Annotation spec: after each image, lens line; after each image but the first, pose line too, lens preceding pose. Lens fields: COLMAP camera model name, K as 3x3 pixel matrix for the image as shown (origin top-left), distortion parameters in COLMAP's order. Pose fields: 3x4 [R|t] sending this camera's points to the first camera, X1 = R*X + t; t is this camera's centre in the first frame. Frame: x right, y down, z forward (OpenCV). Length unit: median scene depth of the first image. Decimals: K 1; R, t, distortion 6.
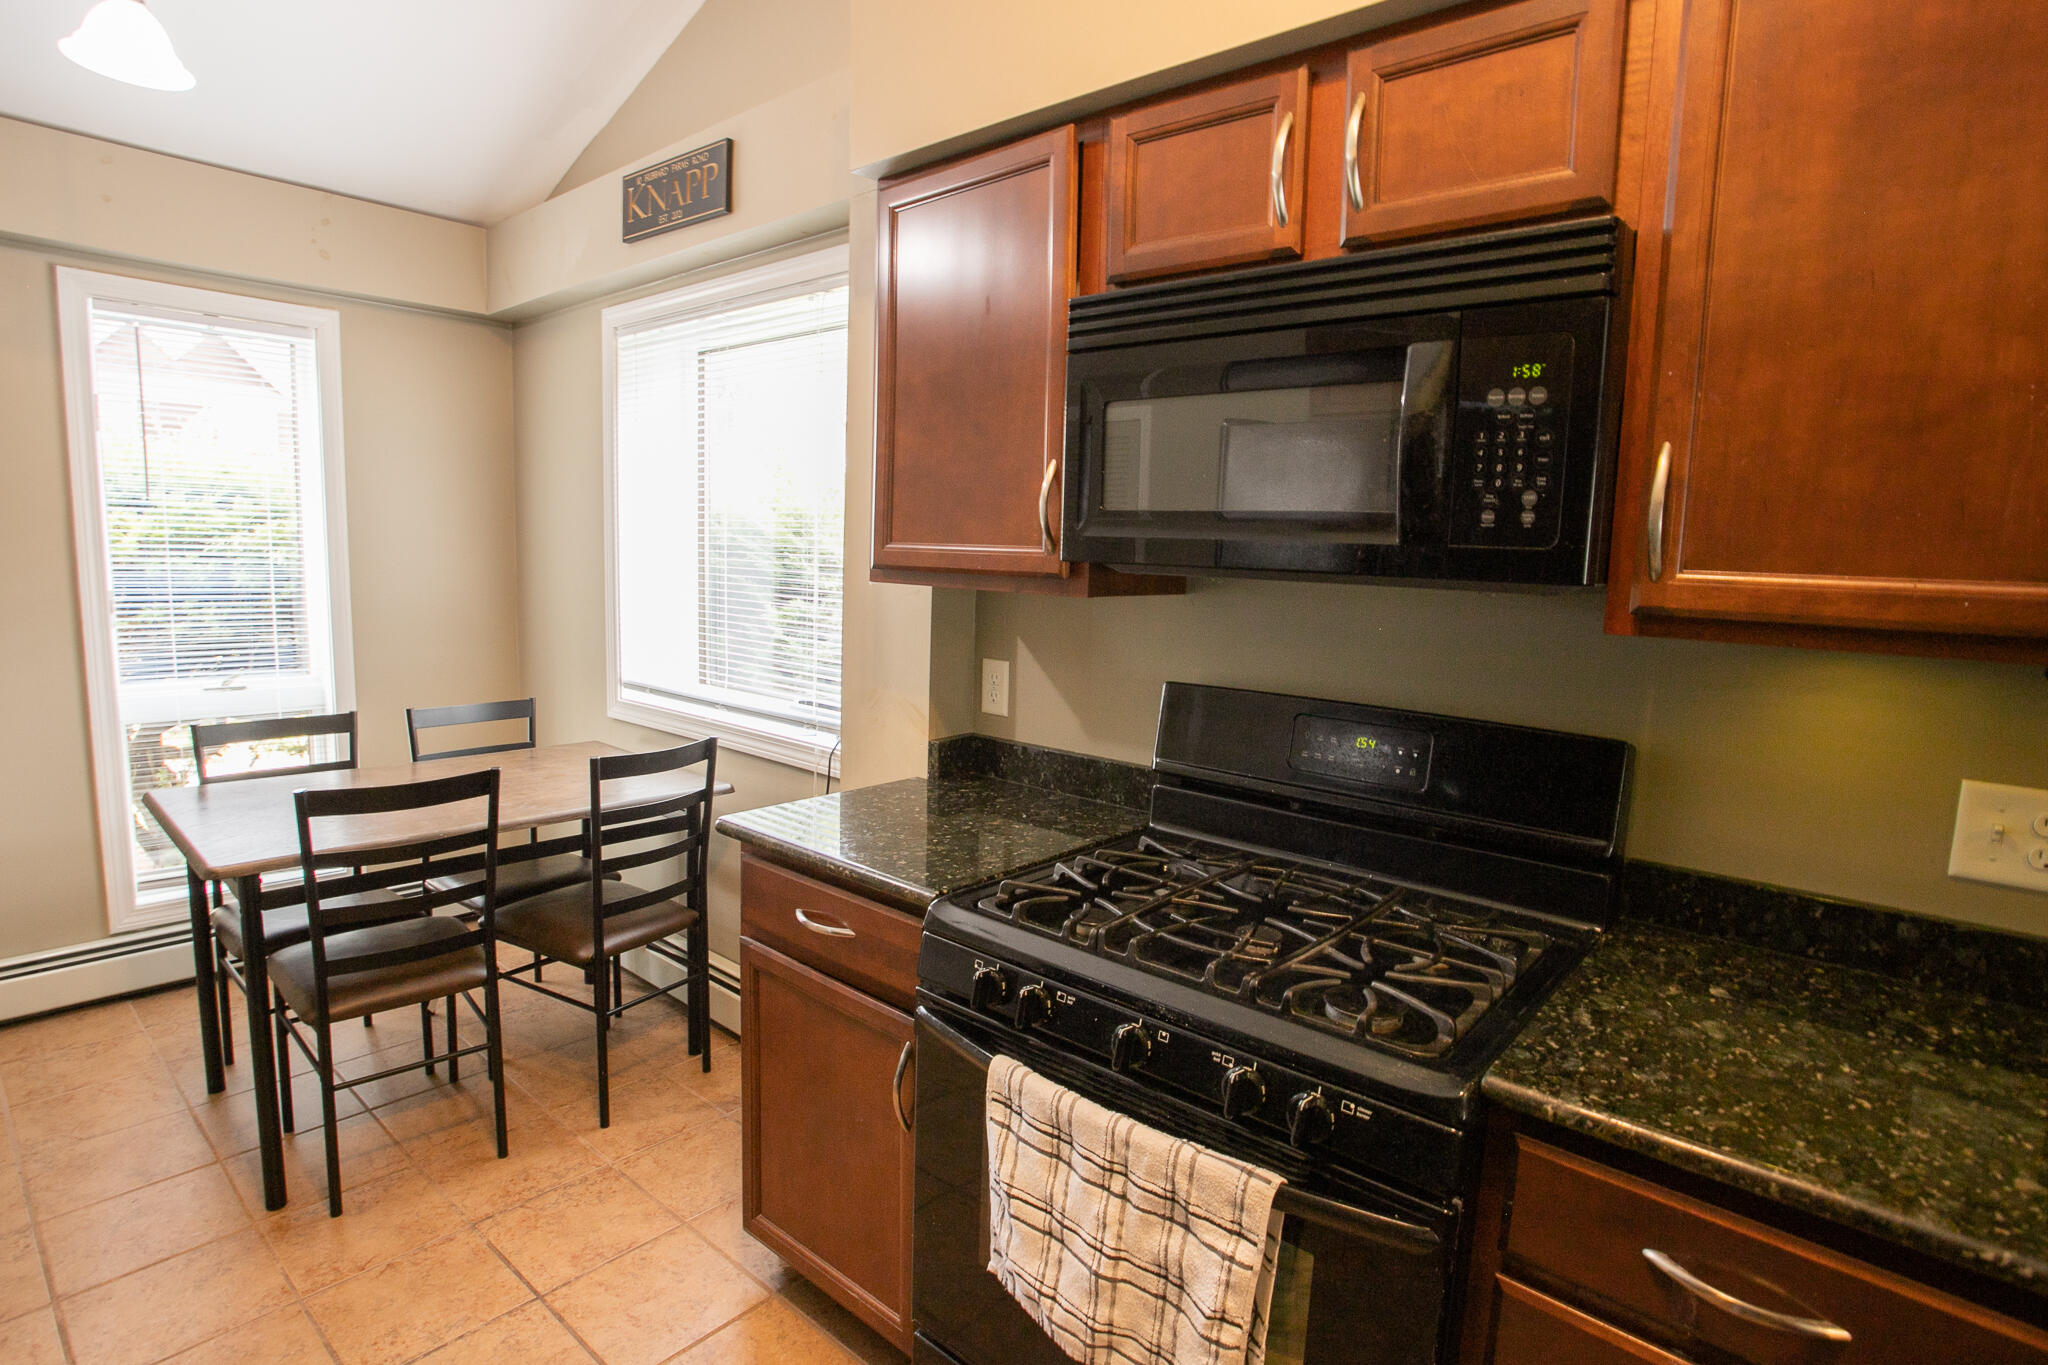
lens RADIAL K [[1035.8, 0, 1024.0], [0, 1035.8, 682.5], [0, 0, 1]] dist [-0.078446, 0.026578]
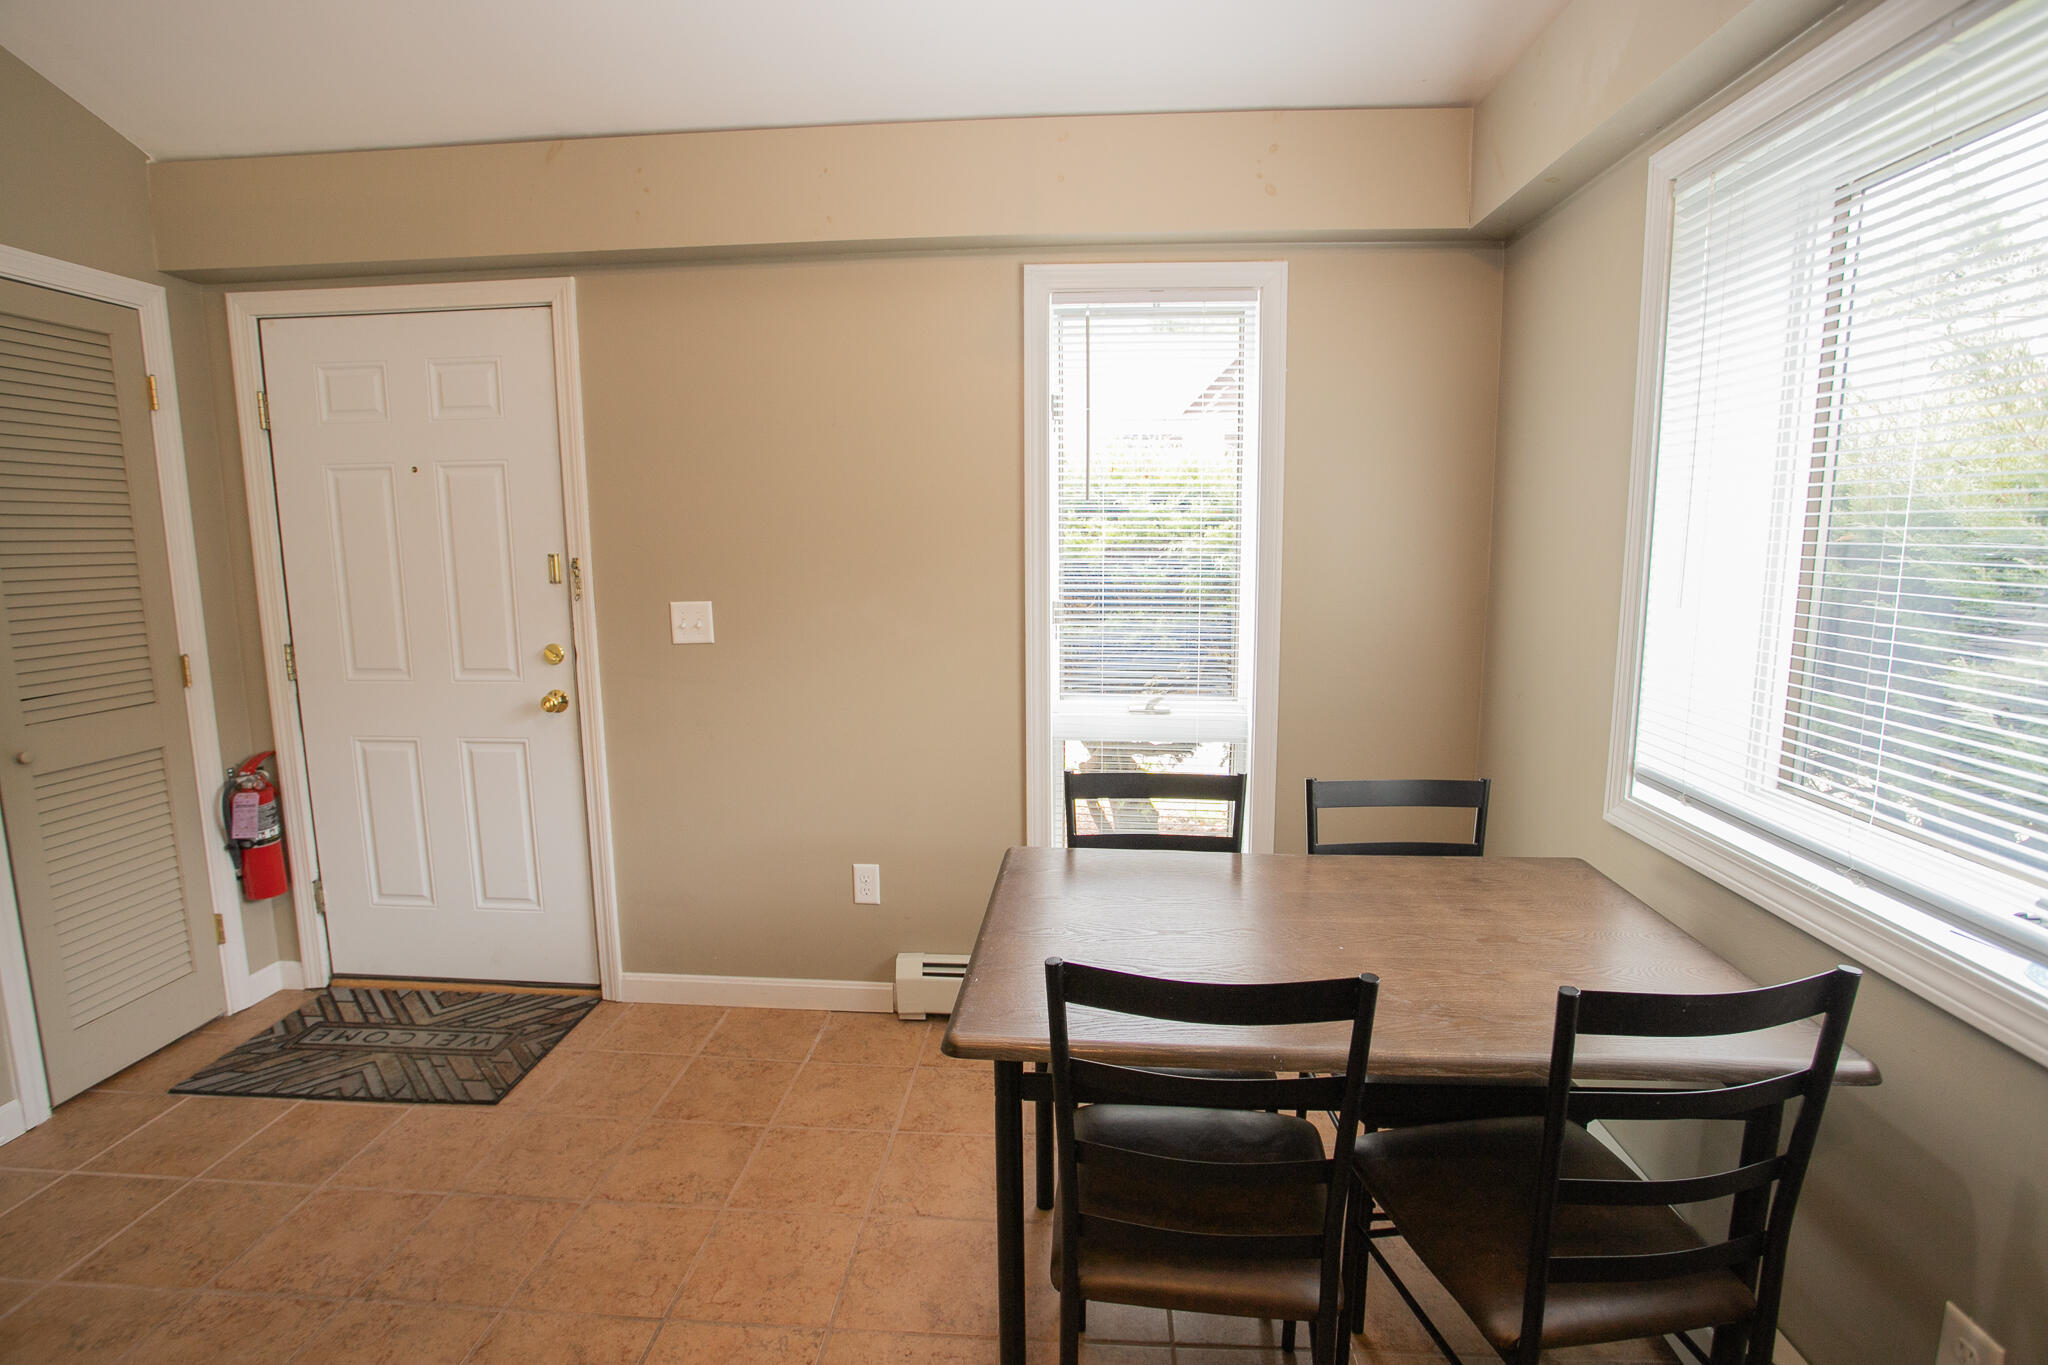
lens RADIAL K [[991.6, 0, 1022.7], [0, 991.6, 678.0], [0, 0, 1]] dist [-0.072303, 0.028802]
pose [[0.597765, 0.079413, -0.797729, -0.185060], [-0.076295, 0.996200, 0.042000, -0.060641], [0.798033, 0.035757, 0.601552, 0.427333]]
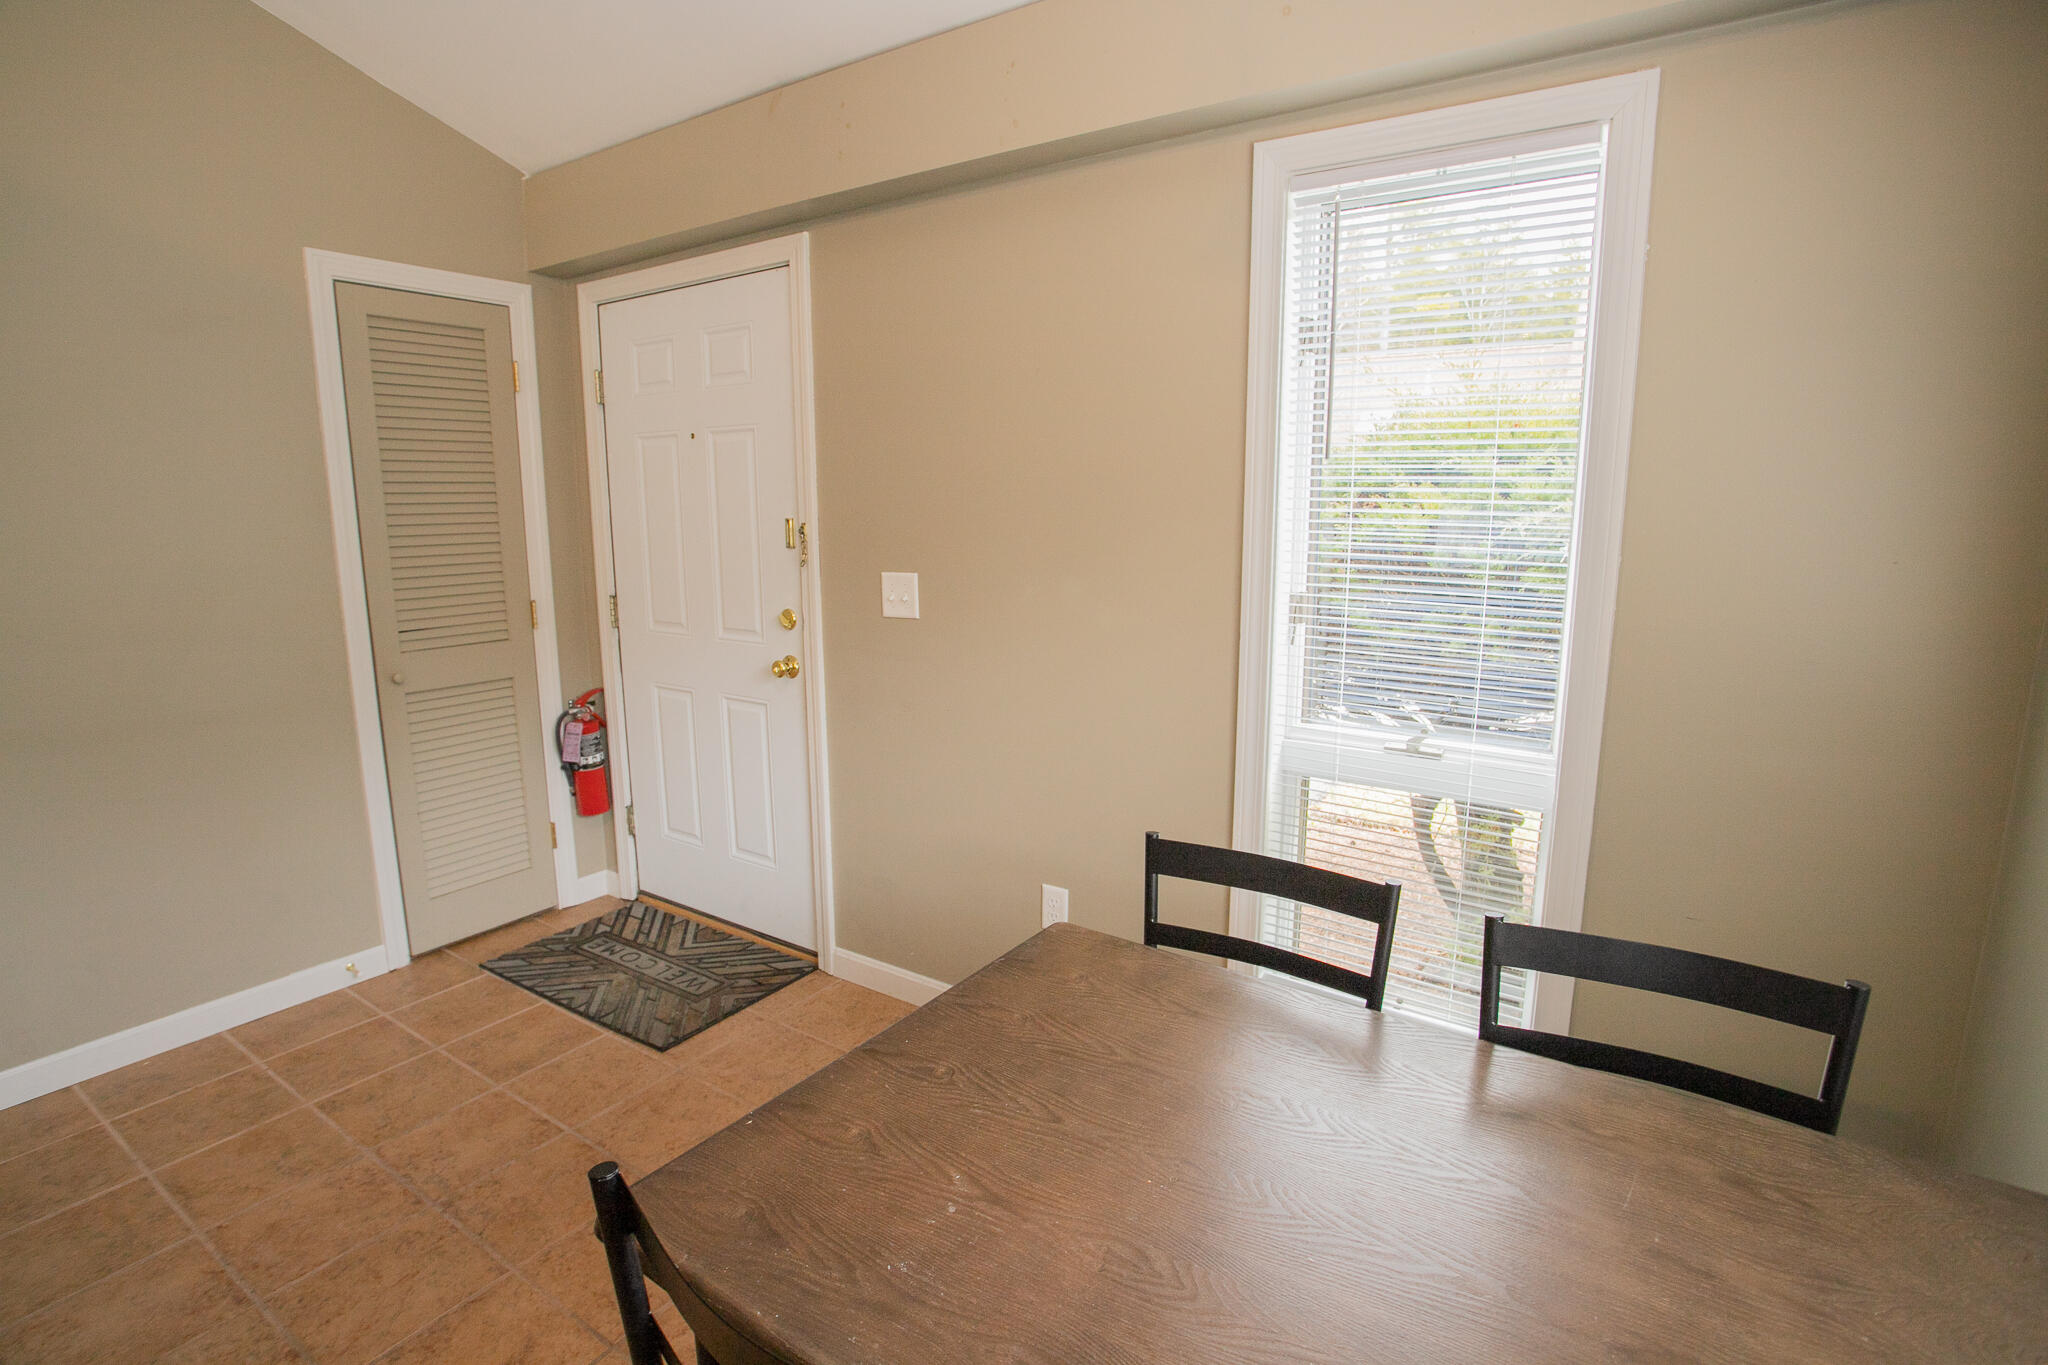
lens RADIAL K [[991.6, 0, 1022.7], [0, 991.6, 678.0], [0, 0, 1]] dist [-0.072303, 0.028802]
pose [[0.118732, 0.141267, -0.982826, -0.247480], [-0.121084, 0.984500, 0.126879, -0.106475], [0.985516, 0.103939, 0.133996, 0.765827]]
